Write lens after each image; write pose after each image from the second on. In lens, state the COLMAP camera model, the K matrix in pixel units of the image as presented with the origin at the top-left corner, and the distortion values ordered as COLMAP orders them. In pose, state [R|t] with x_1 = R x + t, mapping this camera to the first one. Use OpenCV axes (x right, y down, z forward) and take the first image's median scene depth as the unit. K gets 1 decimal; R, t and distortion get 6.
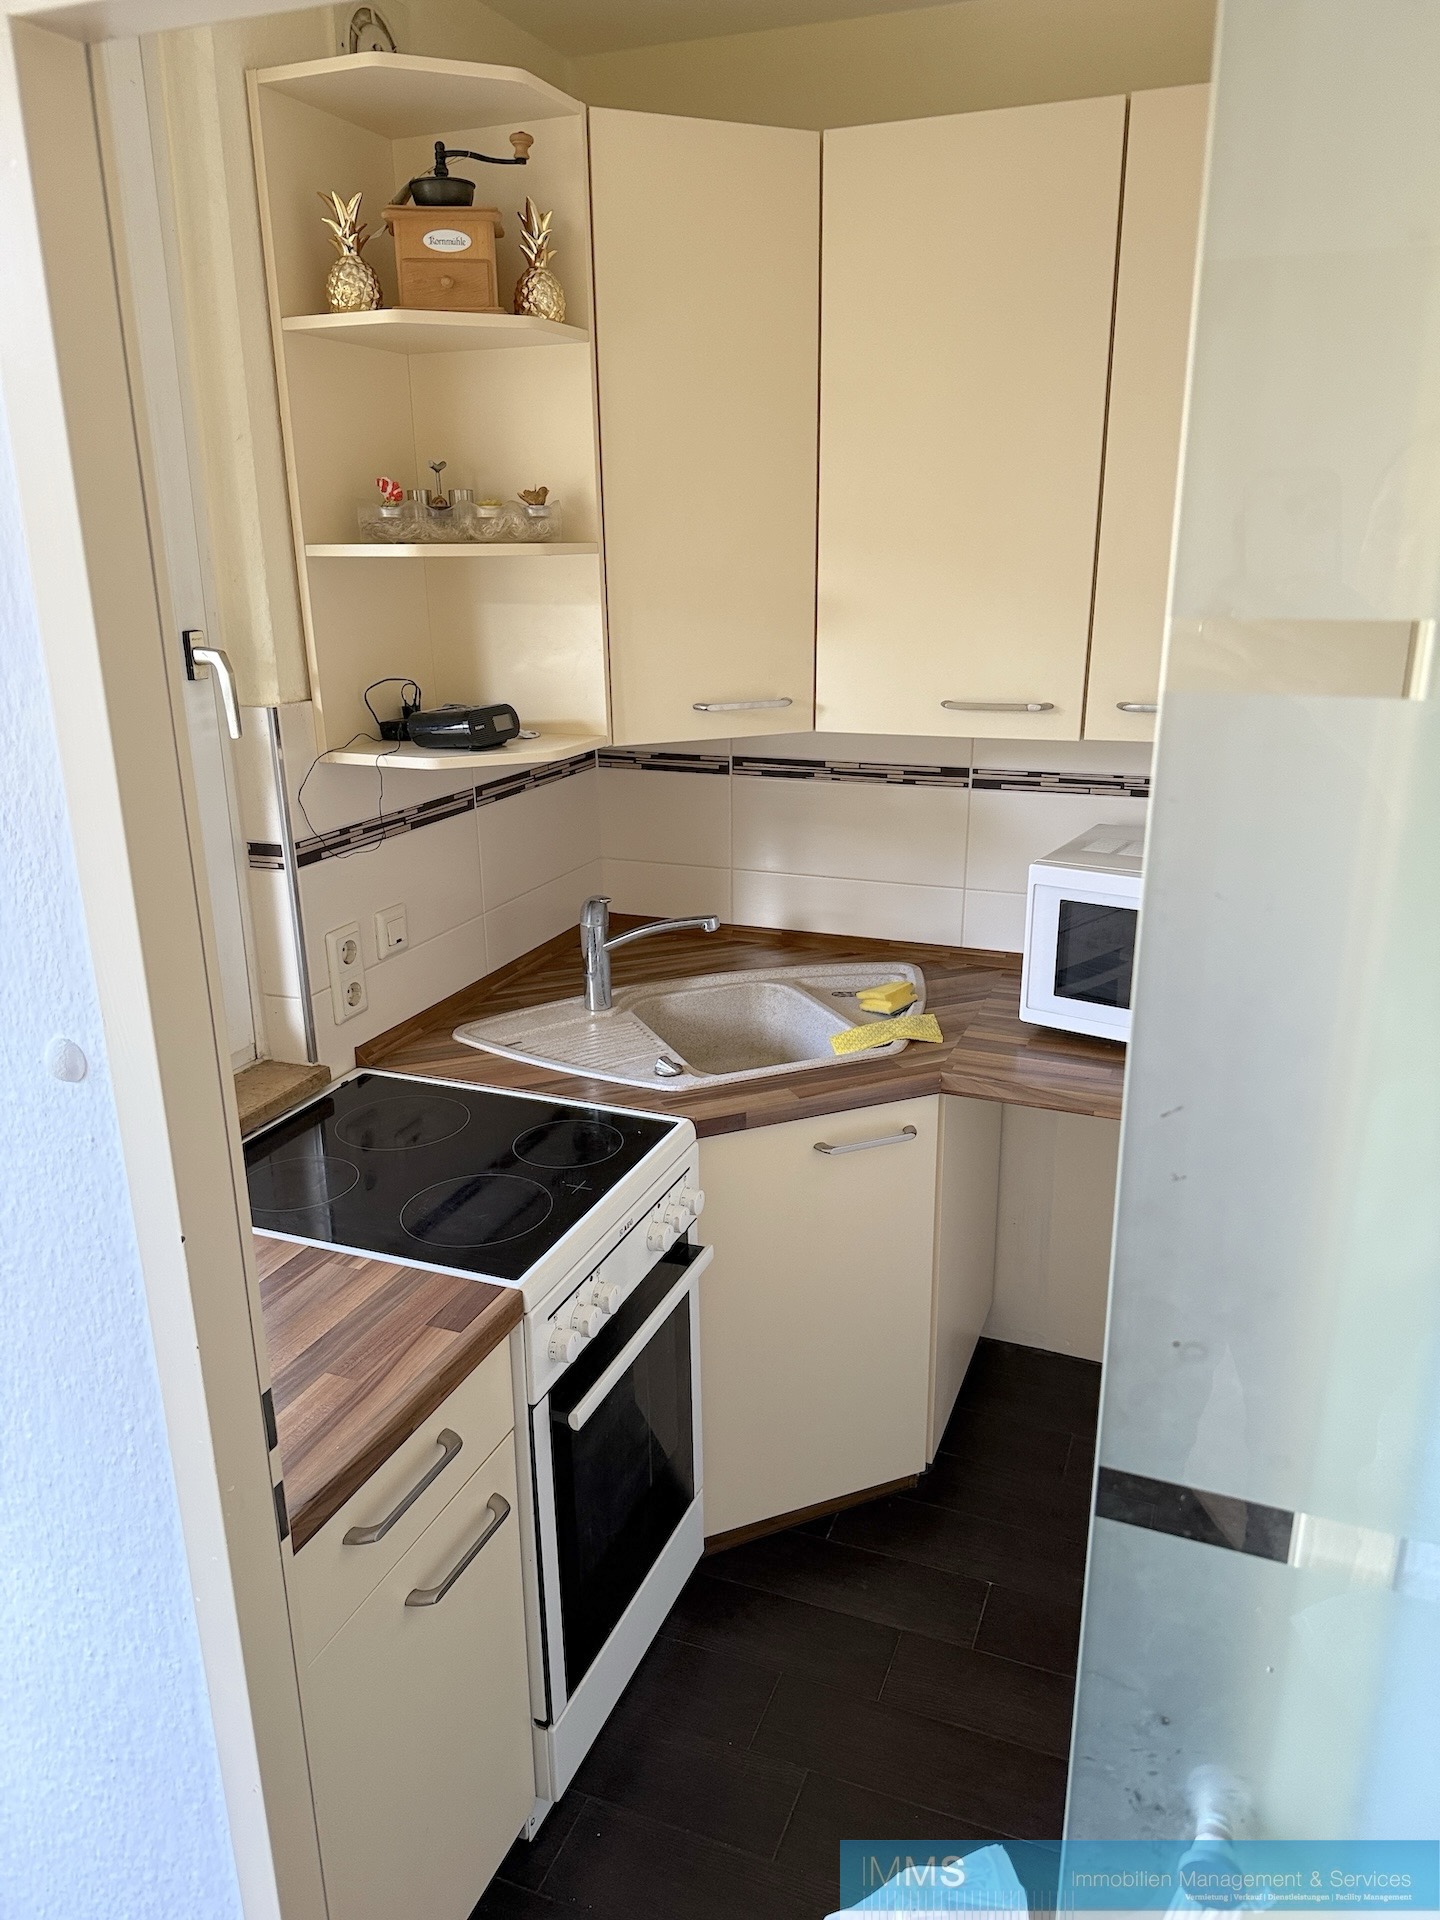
lens RADIAL K [[1349.6, 0, 689.2], [0, 1349.6, 974.0], [0, 0, 1]] dist [0.069187, -0.091236]
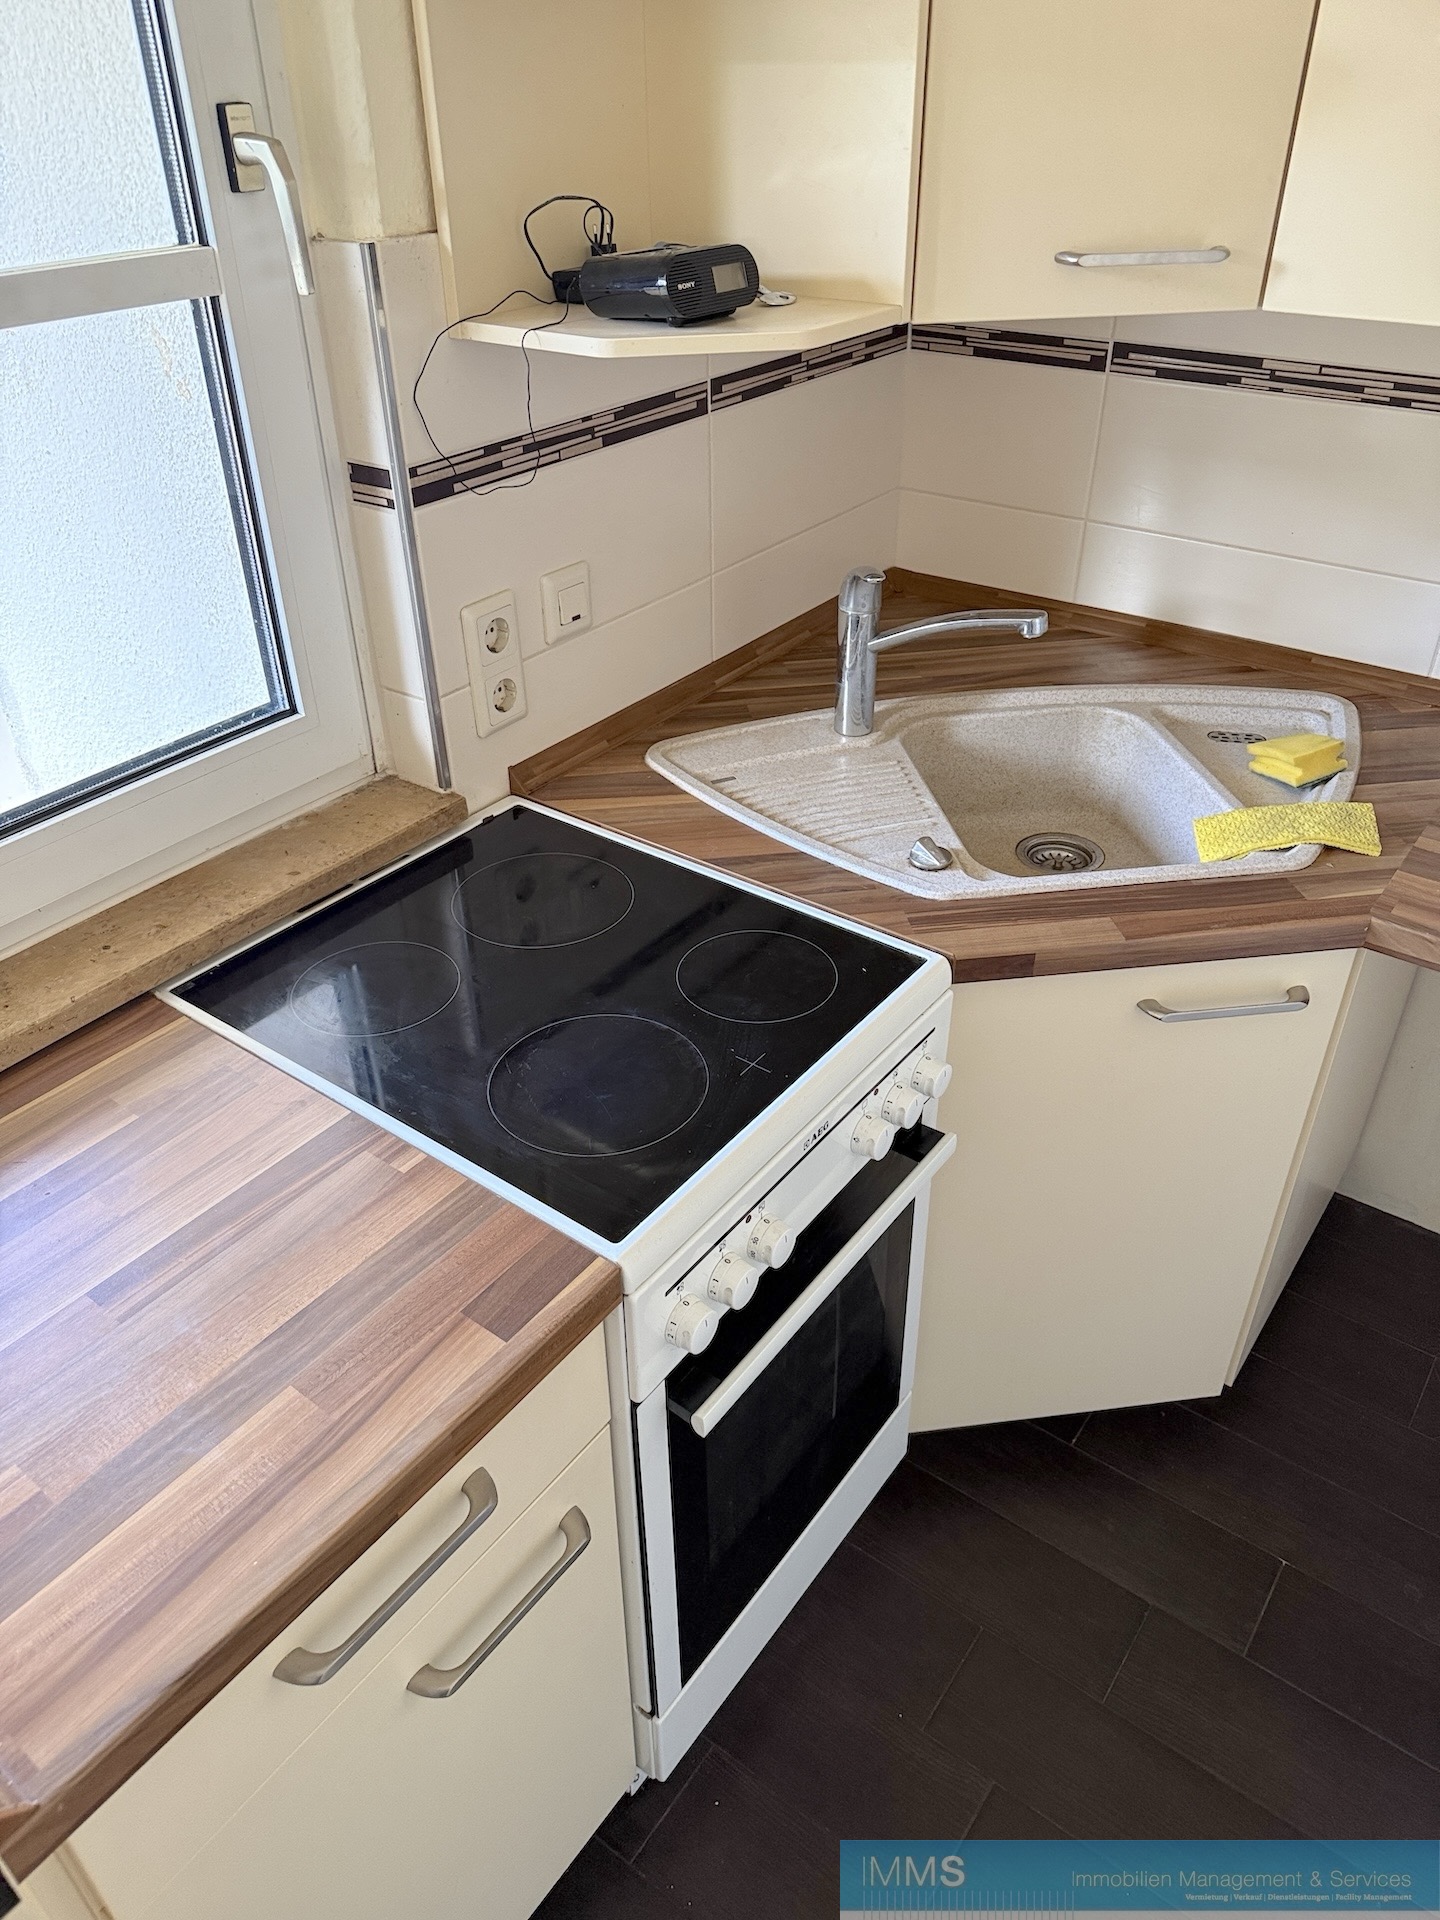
lens RADIAL K [[1349.6, 0, 703.7], [0, 1349.6, 959.8], [0, 0, 1]] dist [0.069187, -0.091236]
pose [[0.969701, 0.135101, -0.203539, 0.018147], [-0.072014, 0.954226, 0.290288, -0.066395], [0.233440, -0.266835, 0.935043, 0.320328]]
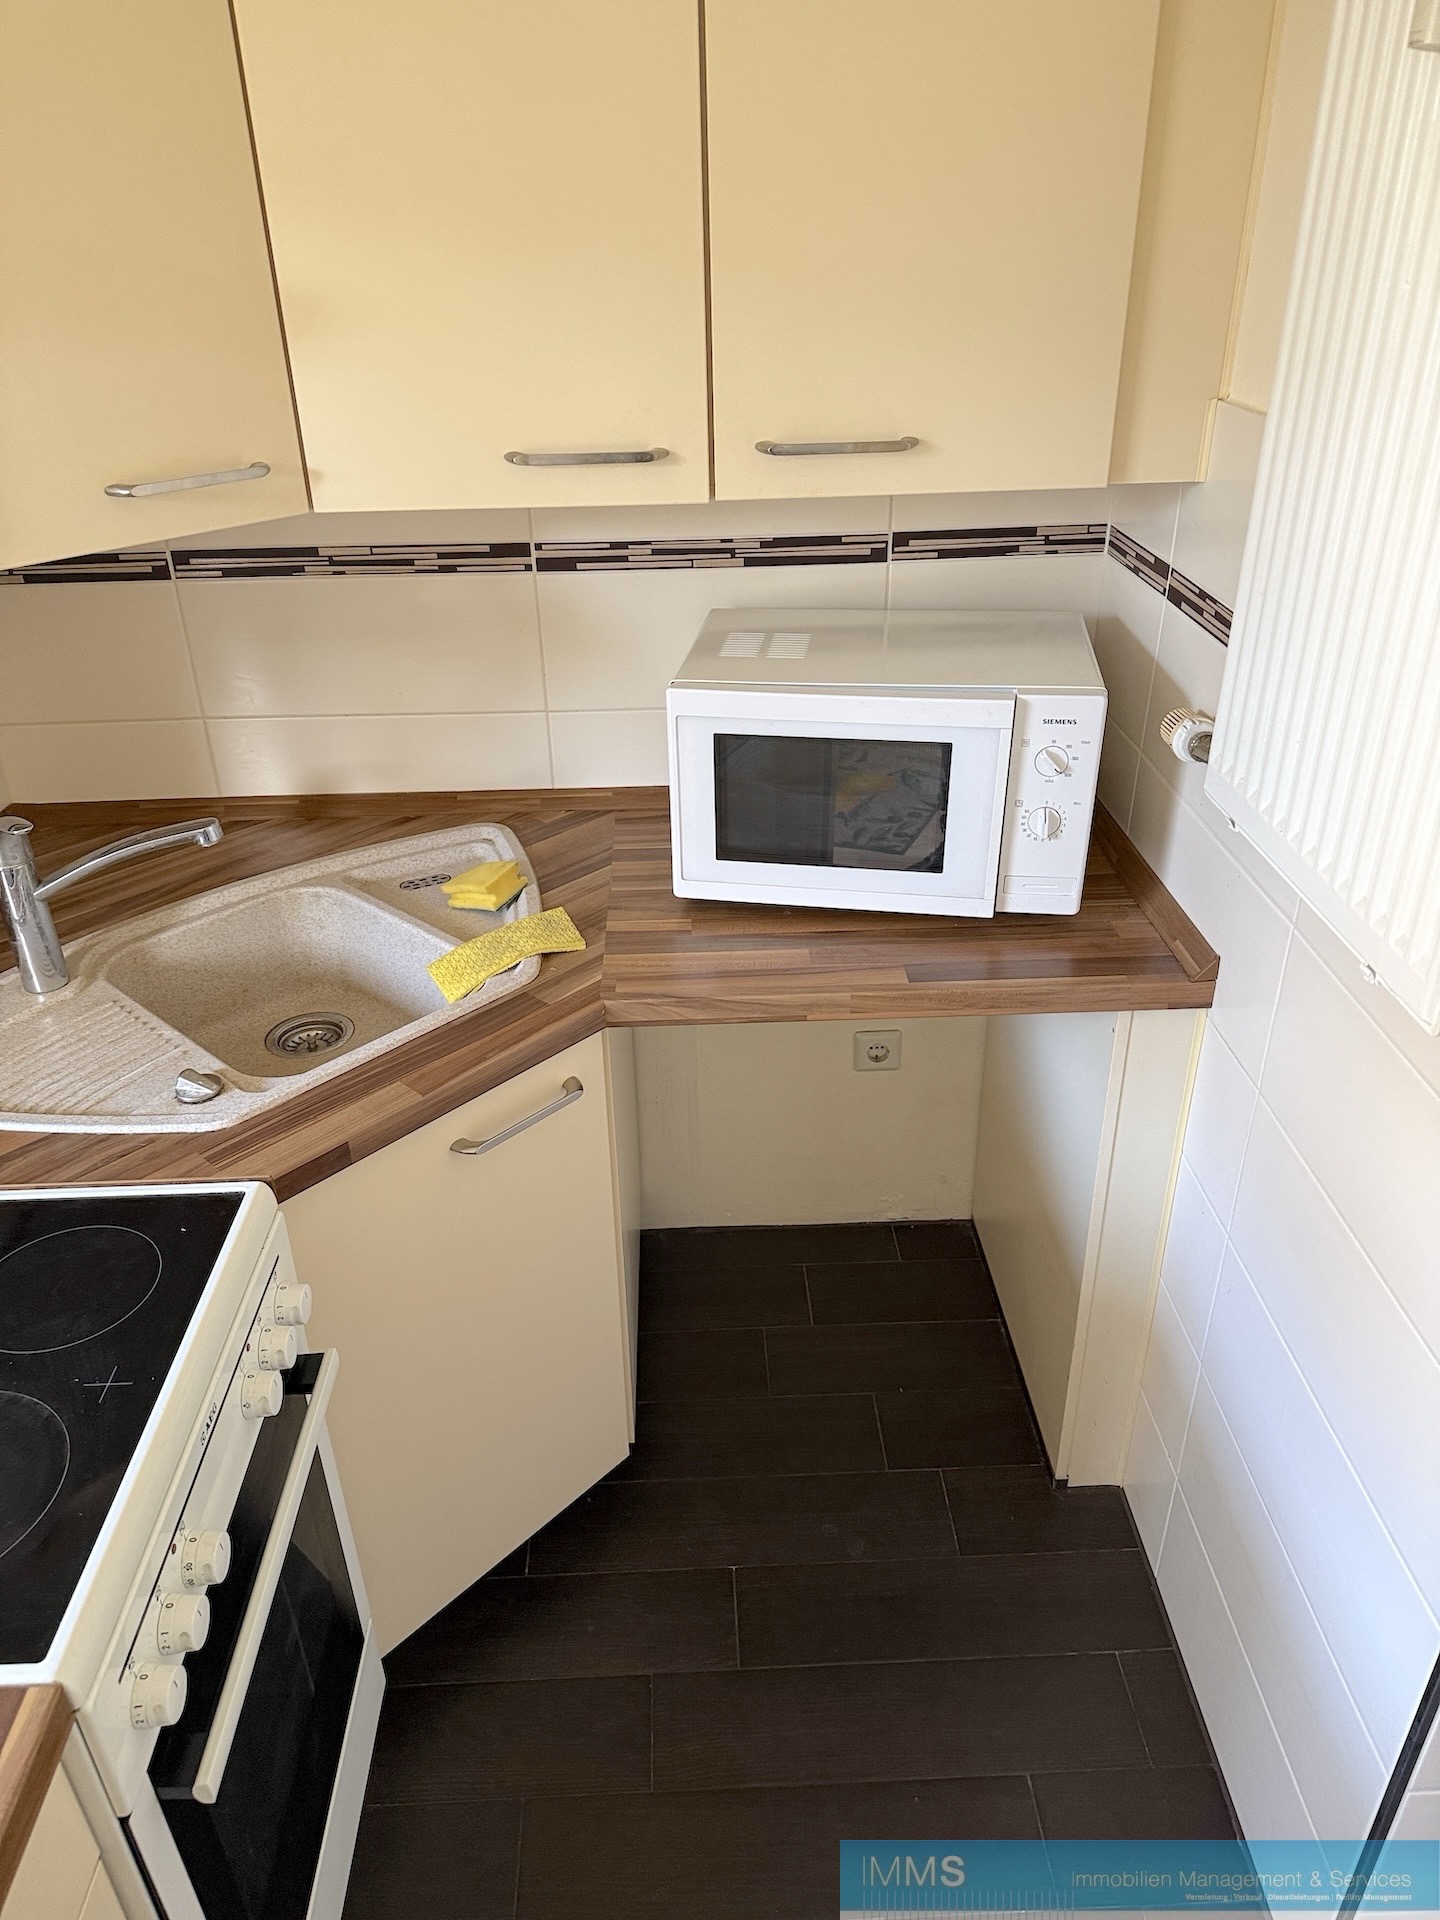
lens RADIAL K [[1349.6, 0, 721.9], [0, 1349.6, 970.8], [0, 0, 1]] dist [0.069187, -0.091236]
pose [[0.903917, -0.212139, 0.371390, -0.018784], [0.136670, 0.966065, 0.219182, -0.088225], [-0.405284, -0.147364, 0.902235, 0.316225]]
